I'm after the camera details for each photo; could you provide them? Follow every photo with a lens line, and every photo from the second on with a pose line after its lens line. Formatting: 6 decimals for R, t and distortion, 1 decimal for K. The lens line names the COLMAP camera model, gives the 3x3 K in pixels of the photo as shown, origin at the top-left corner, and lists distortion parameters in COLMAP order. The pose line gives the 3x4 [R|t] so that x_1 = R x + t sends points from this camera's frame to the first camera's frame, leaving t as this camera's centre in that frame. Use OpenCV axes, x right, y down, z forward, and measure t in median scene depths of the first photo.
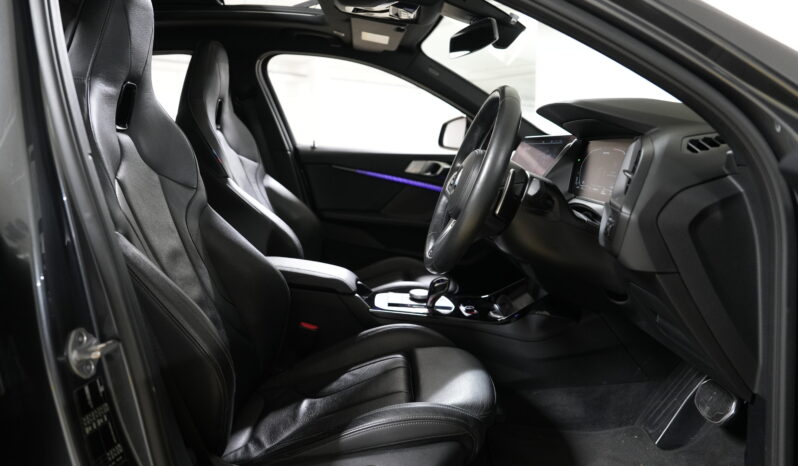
lens RADIAL K [[552.9, 0, 396.1], [0, 552.9, 233.2], [0, 0, 1]] dist [-0.058896, -0.002488]
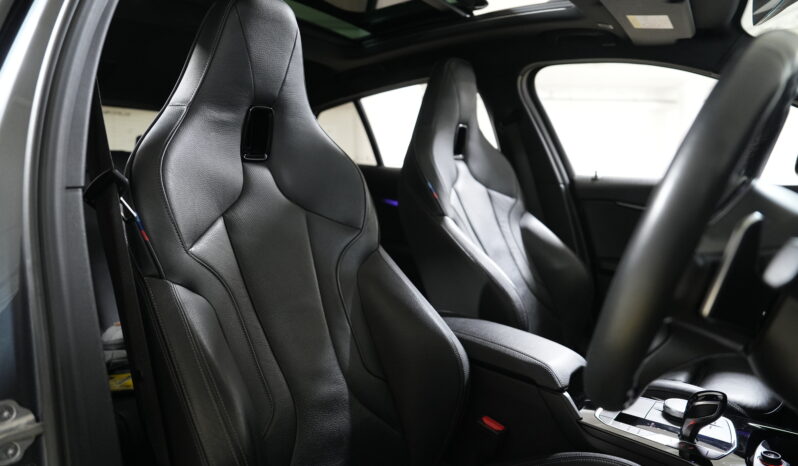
lens RADIAL K [[552.9, 0, 399.3], [0, 552.9, 229.4], [0, 0, 1]] dist [-0.058896, -0.002488]
pose [[0.786827, 0.027431, -0.616564, 0.126787], [-0.072540, 0.996198, -0.048251, -0.029055], [0.612896, 0.082691, 0.785825, 0.244955]]
